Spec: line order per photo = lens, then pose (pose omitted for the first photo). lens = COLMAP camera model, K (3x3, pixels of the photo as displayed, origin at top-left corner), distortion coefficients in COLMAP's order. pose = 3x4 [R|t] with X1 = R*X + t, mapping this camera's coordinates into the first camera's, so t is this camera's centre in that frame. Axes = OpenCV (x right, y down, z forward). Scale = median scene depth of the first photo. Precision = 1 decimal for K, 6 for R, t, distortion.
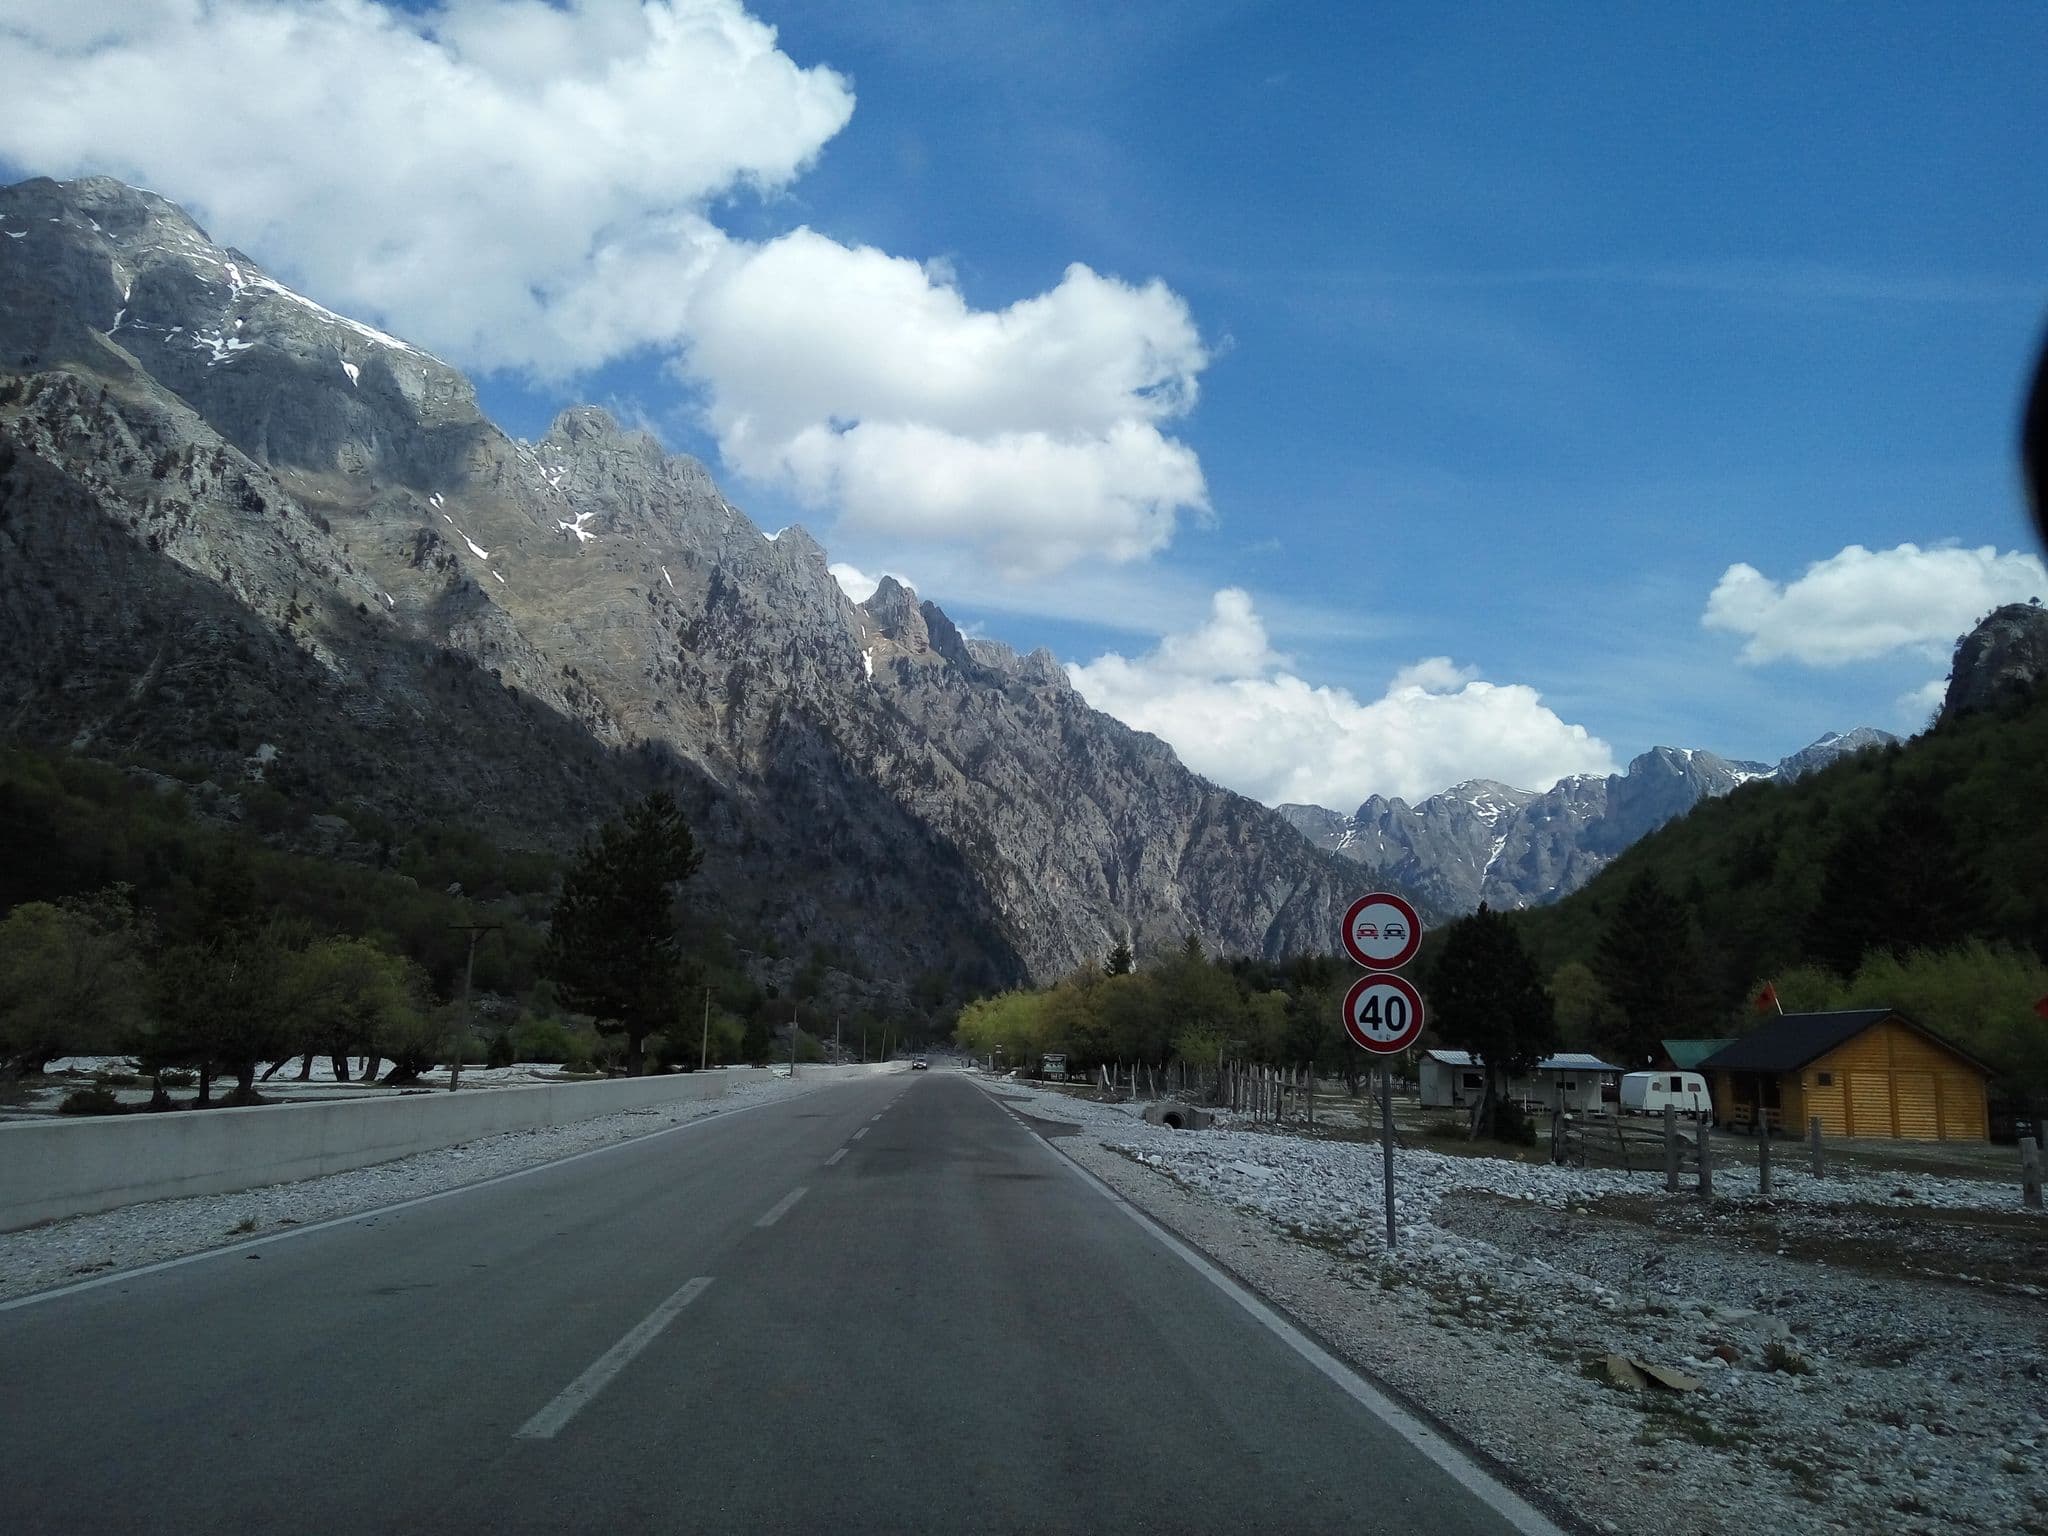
lens RADIAL K [[1641.3, 0, 1018.5], [0, 1641.3, 745.9], [0, 0, 1]] dist [0.108410, -0.160523]
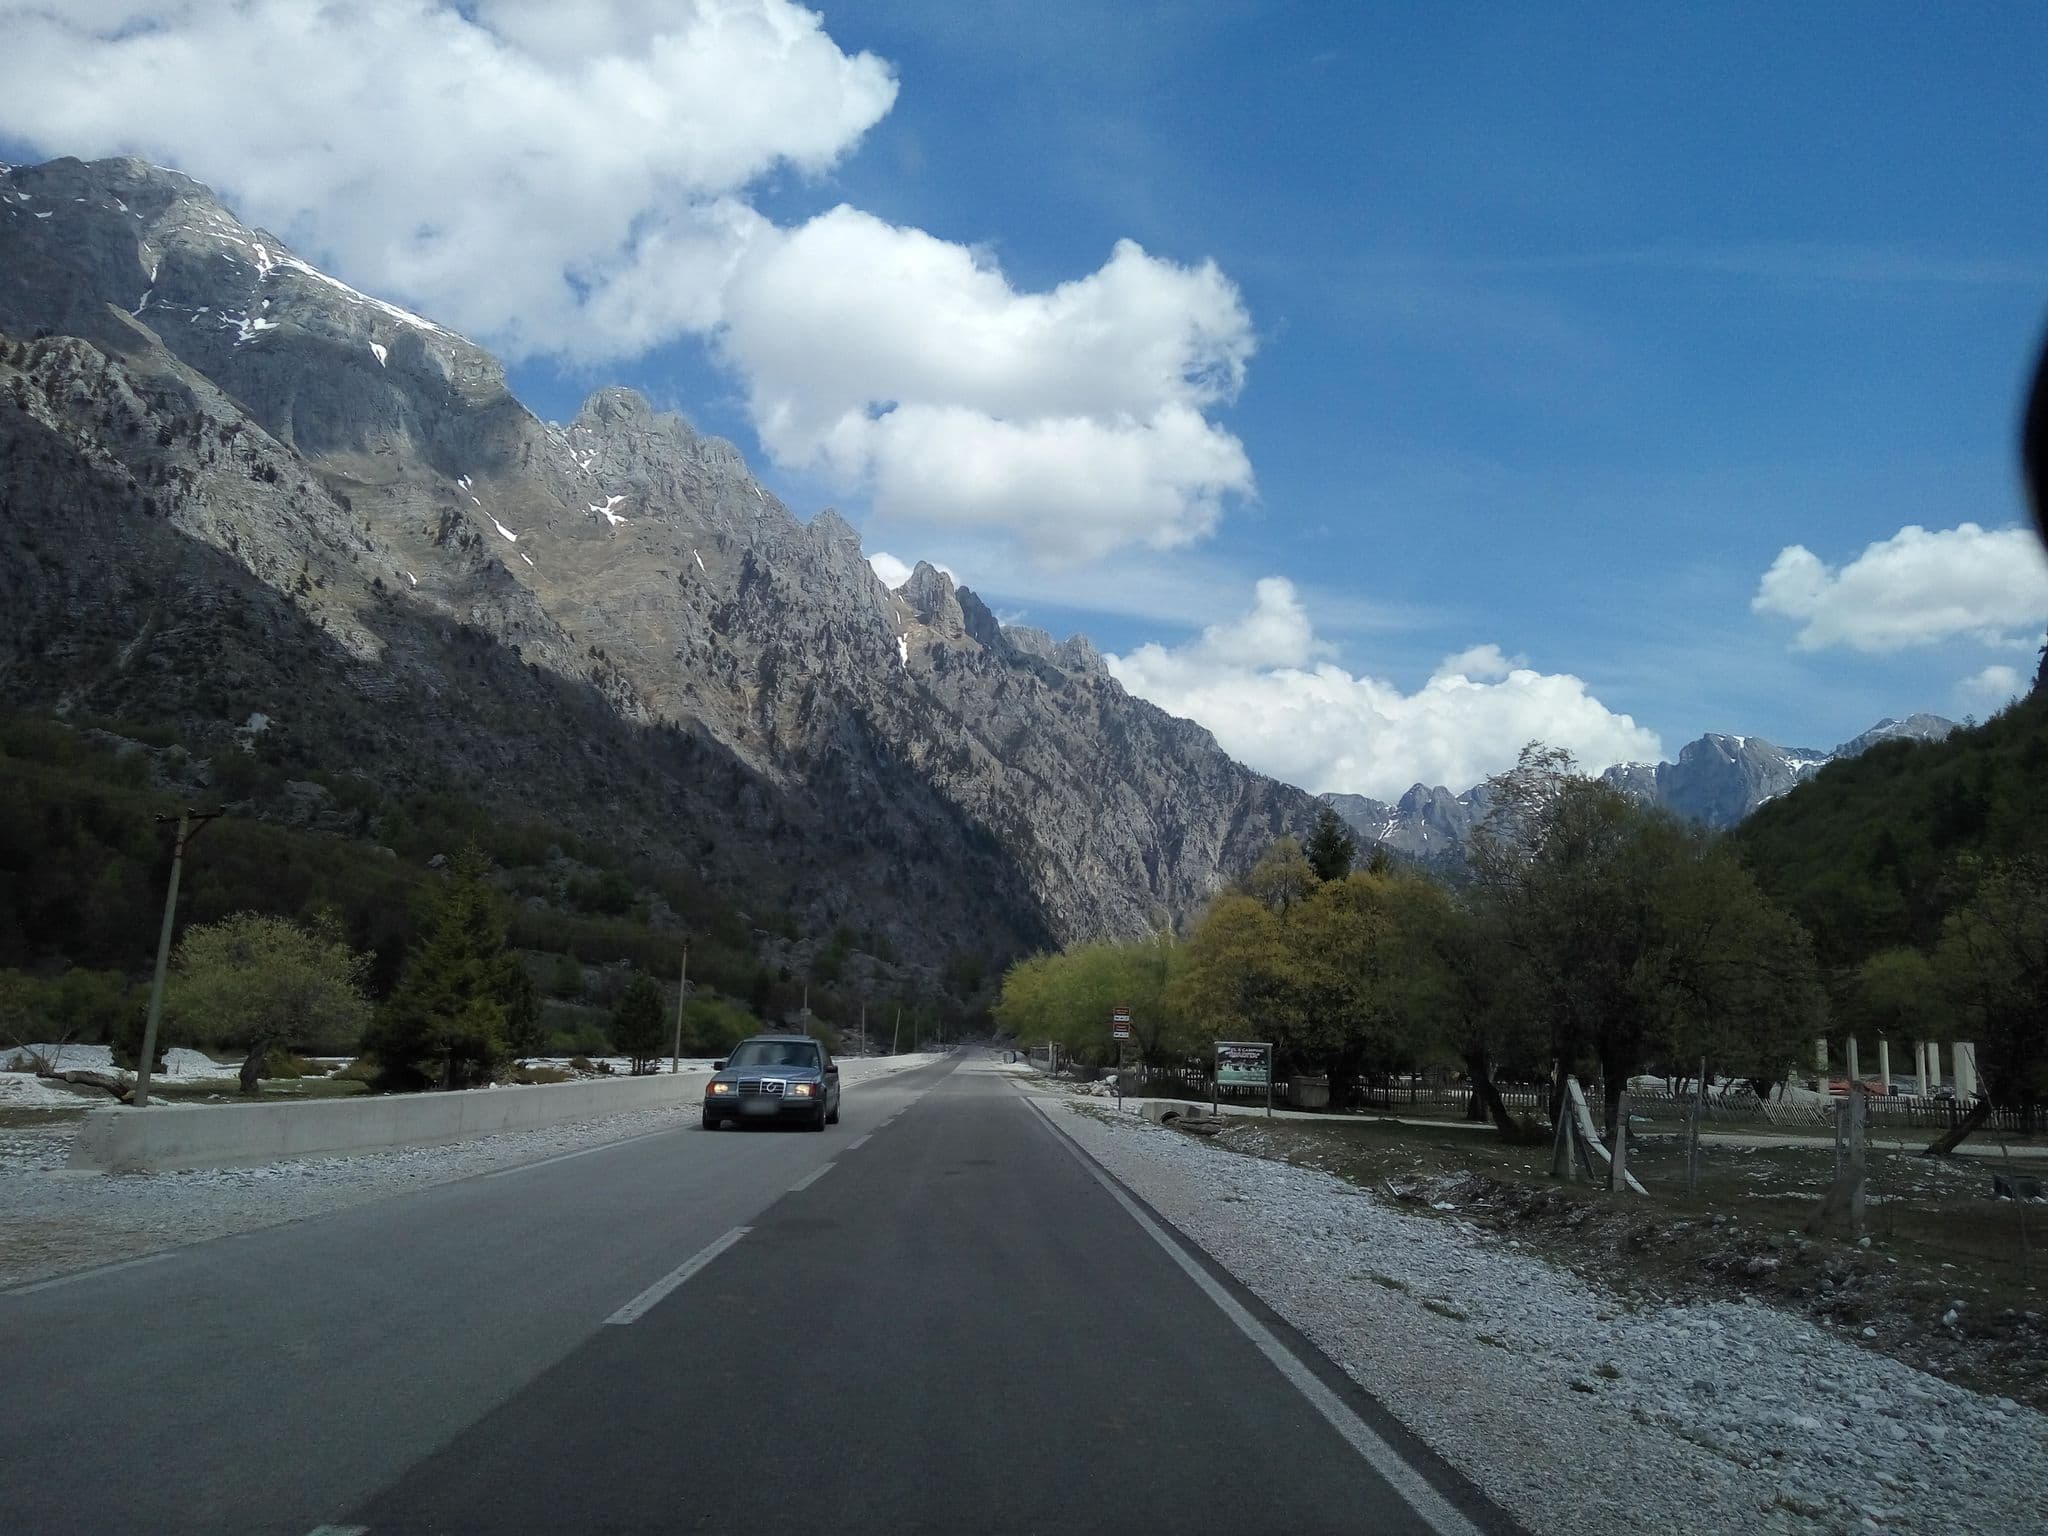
lens RADIAL K [[1641.3, 0, 1018.5], [0, 1641.3, 745.9], [0, 0, 1]] dist [0.108410, -0.160523]
pose [[0.999753, -0.001735, -0.022154, -0.000886], [0.001843, 0.999987, 0.004836, 0.004291], [0.022146, -0.004876, 0.999743, 0.022796]]
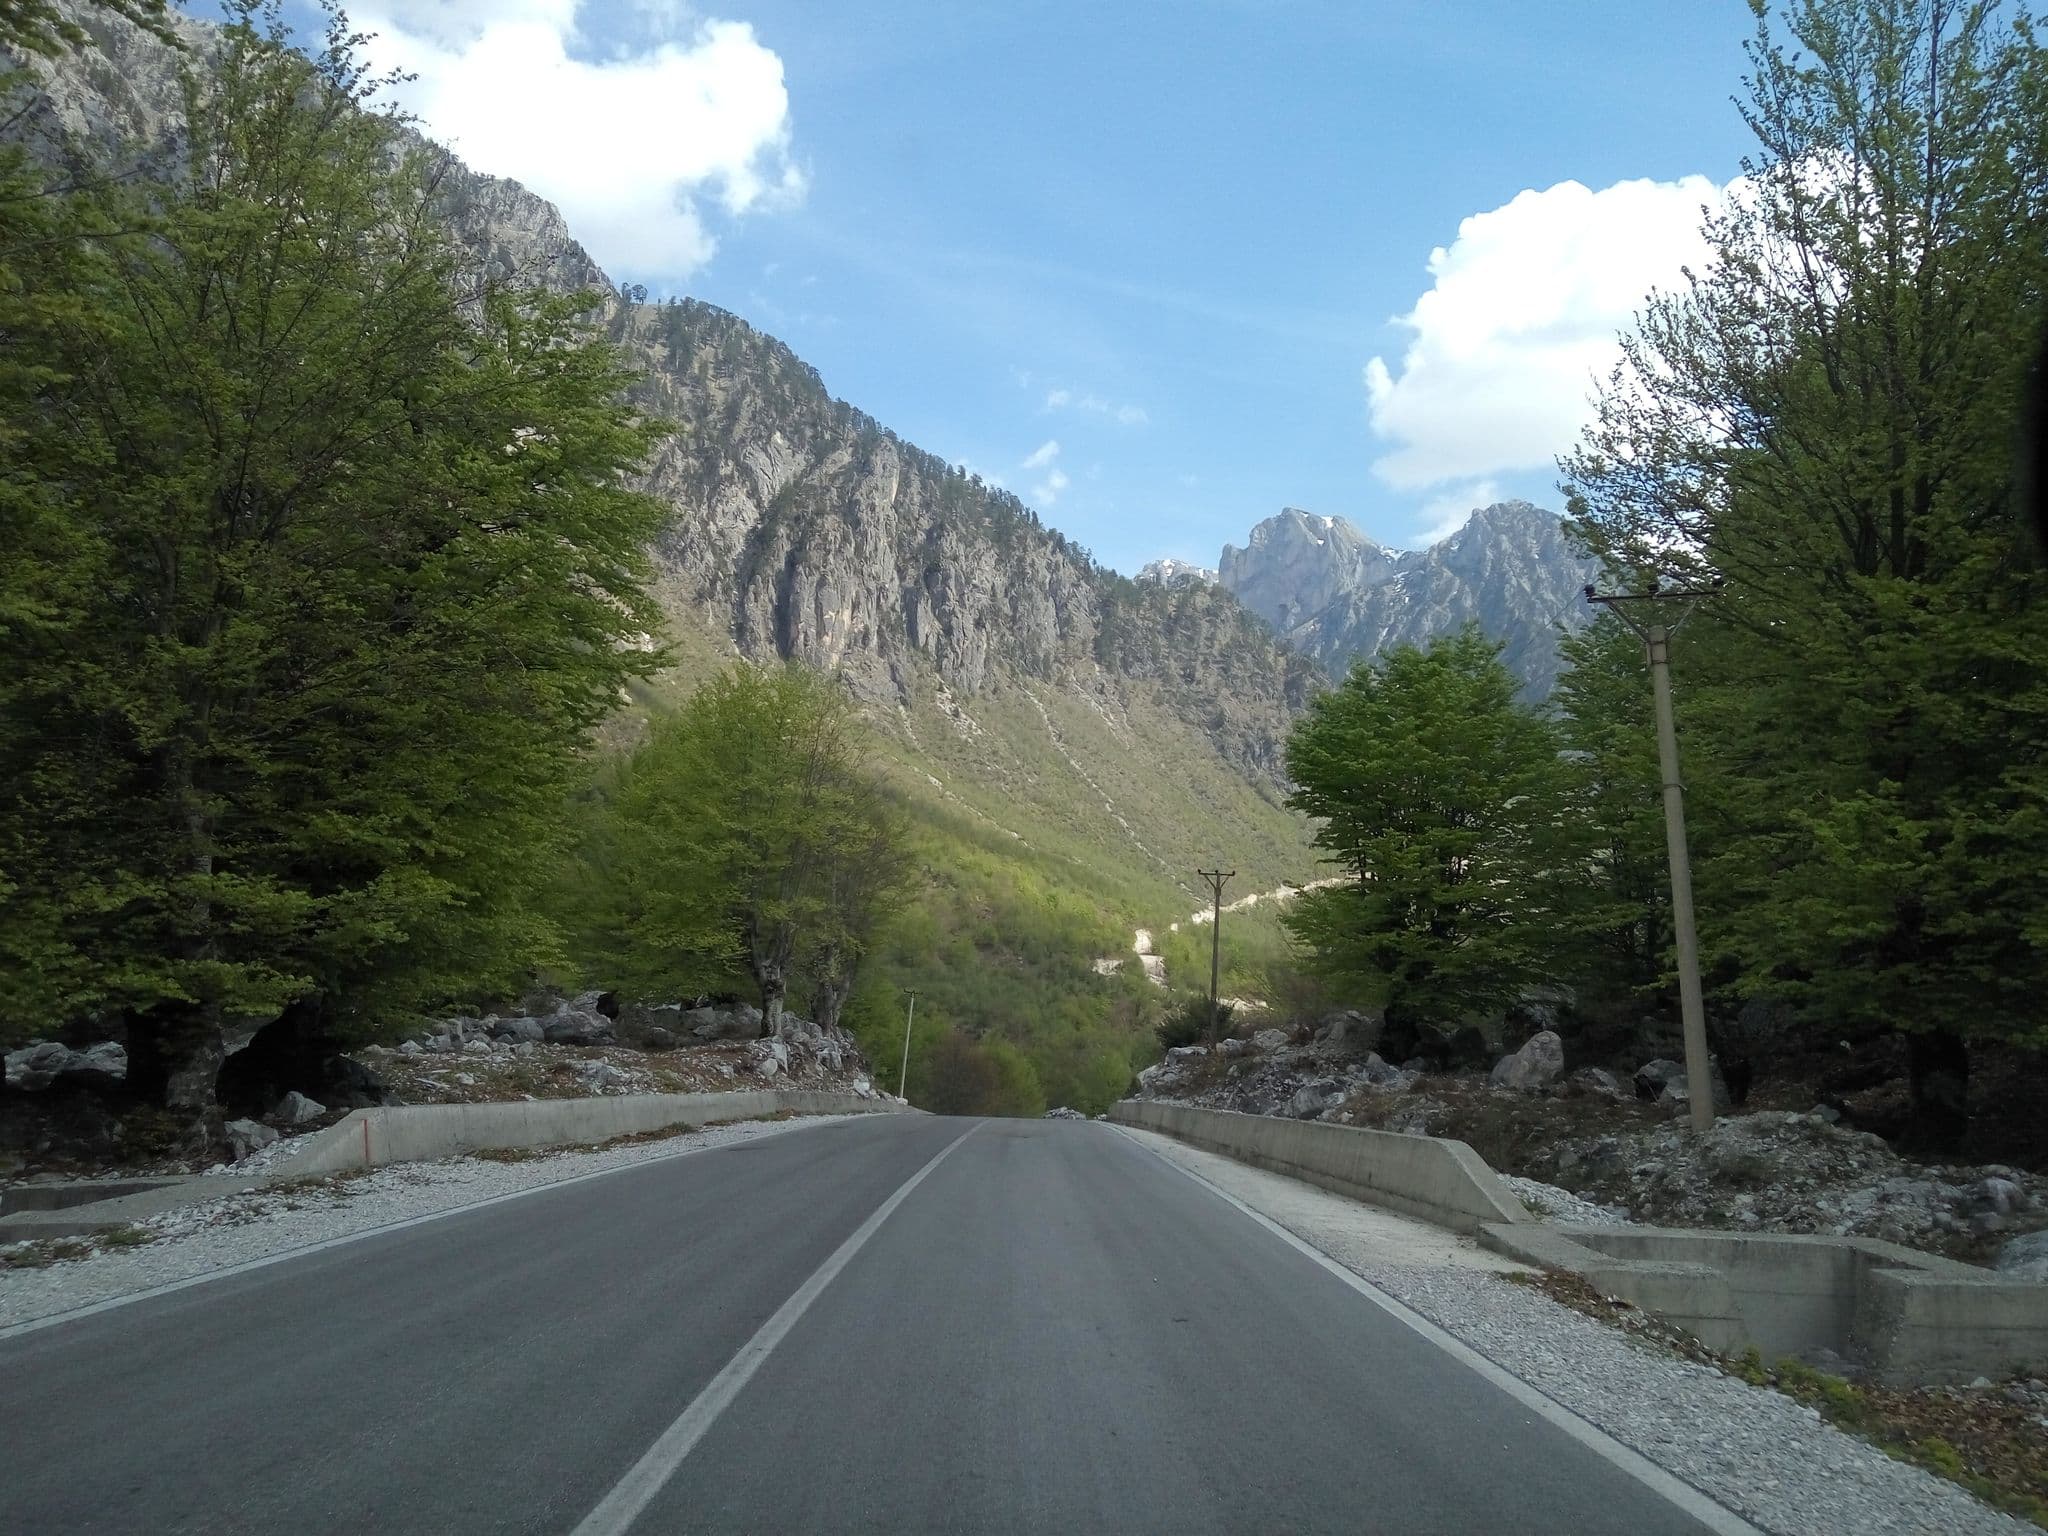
lens RADIAL K [[1641.3, 0, 1018.5], [0, 1641.3, 745.9], [0, 0, 1]] dist [0.108410, -0.160523]
pose [[0.950770, 0.046015, 0.306461, 0.113868], [-0.062125, 0.997141, 0.043017, 0.173516], [-0.303606, -0.059938, 0.950911, 0.724878]]
